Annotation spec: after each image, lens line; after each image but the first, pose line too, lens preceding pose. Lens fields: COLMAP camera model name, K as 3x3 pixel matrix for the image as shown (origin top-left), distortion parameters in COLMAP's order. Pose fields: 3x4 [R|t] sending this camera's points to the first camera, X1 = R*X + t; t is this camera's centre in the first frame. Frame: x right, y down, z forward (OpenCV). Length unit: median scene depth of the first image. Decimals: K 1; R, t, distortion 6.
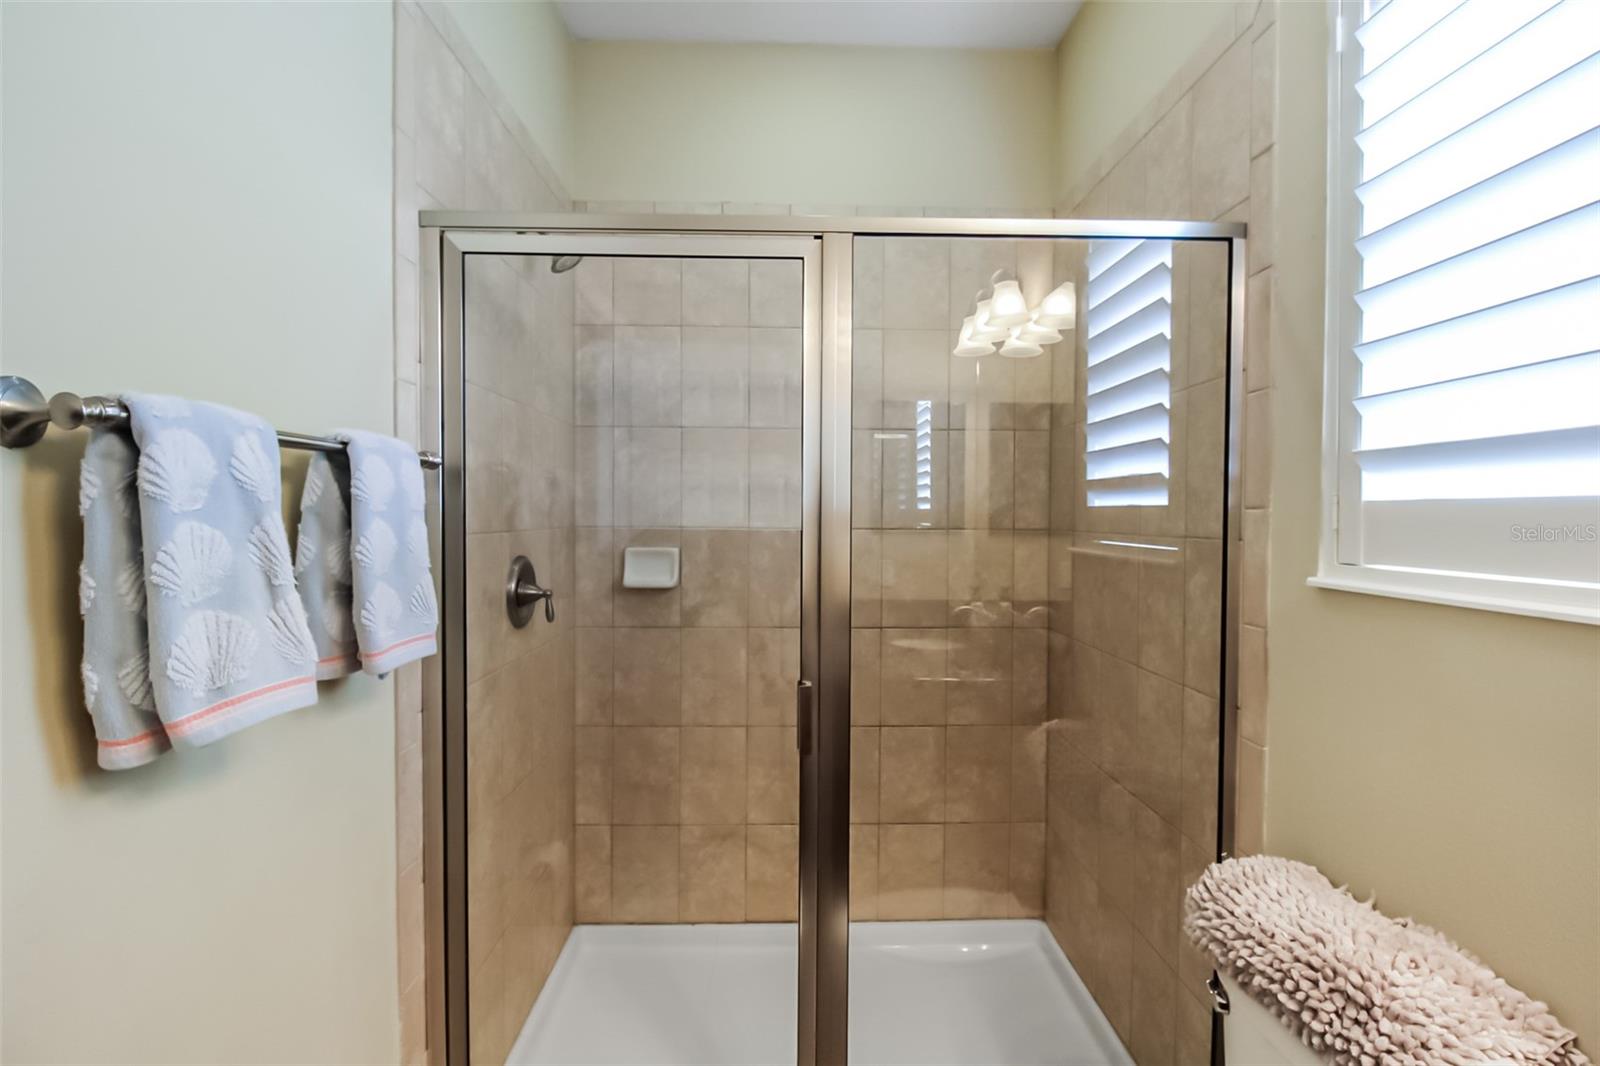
lens RADIAL K [[774.3, 0, 827.0], [0, 774.3, 531.5], [0, 0, 1]] dist [0.012439, -0.020001]
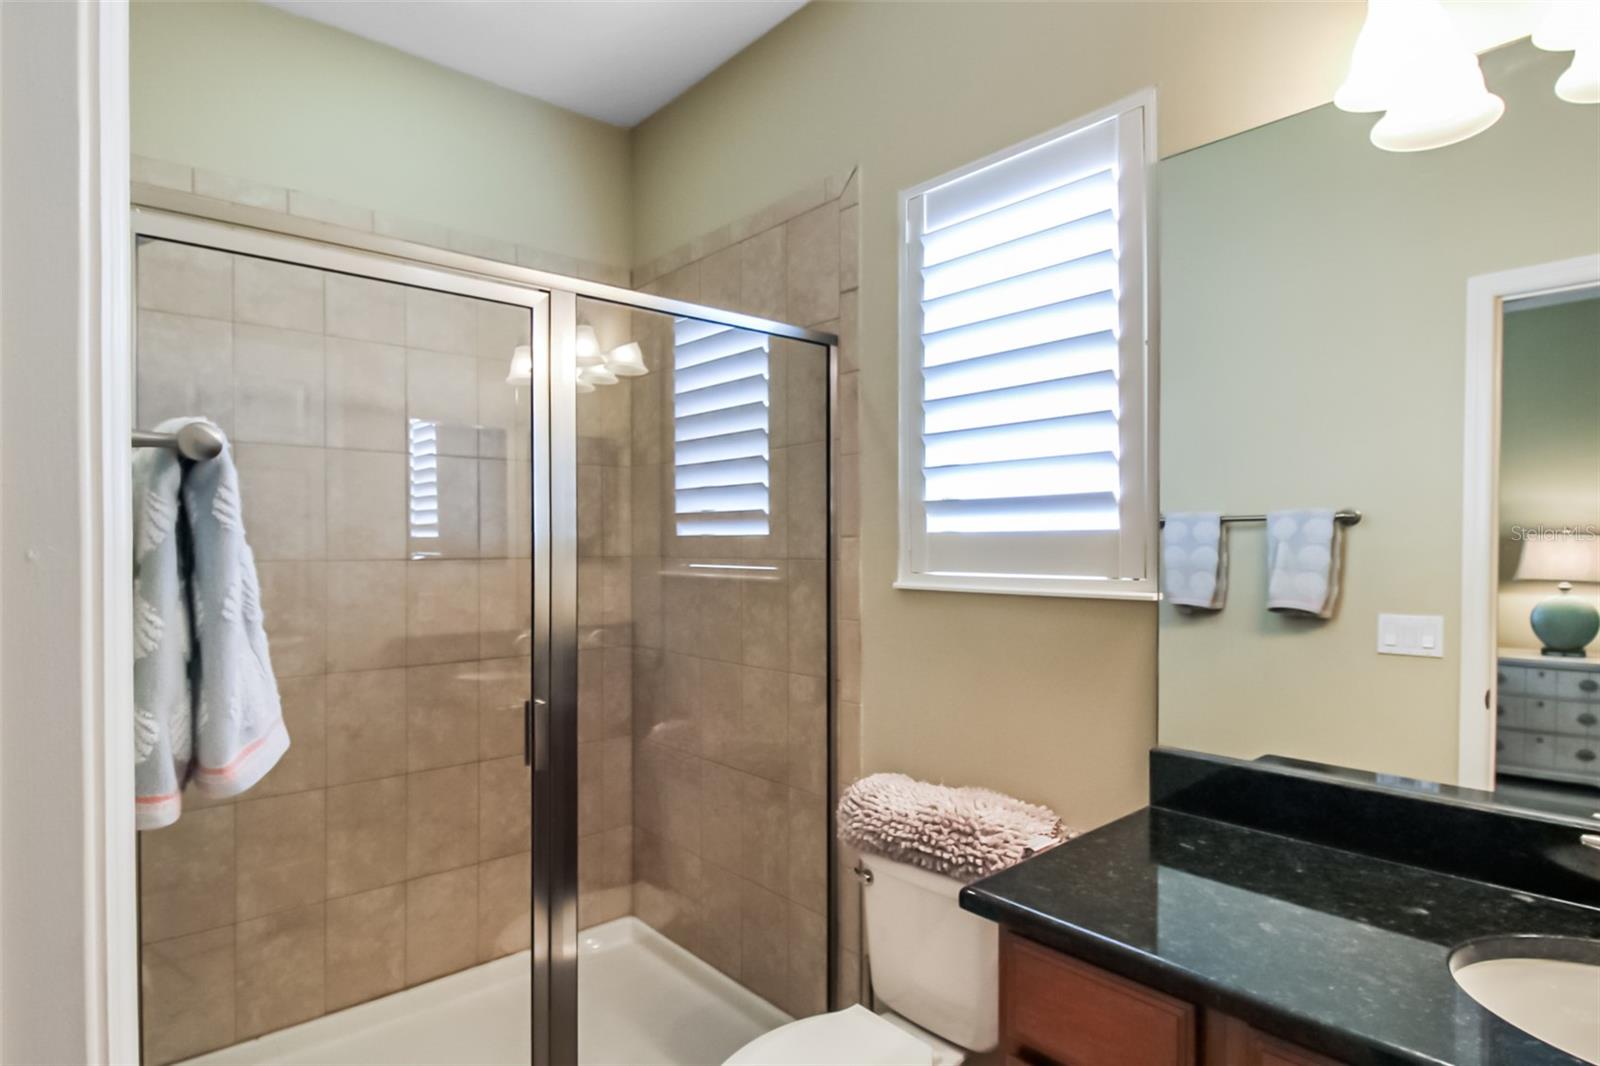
lens RADIAL K [[816.5, 0, 805.3], [0, 816.5, 536.6], [0, 0, 1]] dist [0.003637, -0.000490]
pose [[0.782302, -0.003673, 0.622888, -0.449242], [0.022284, 0.999508, -0.022093, 0.000813], [-0.622500, 0.031164, 0.781999, -0.122187]]
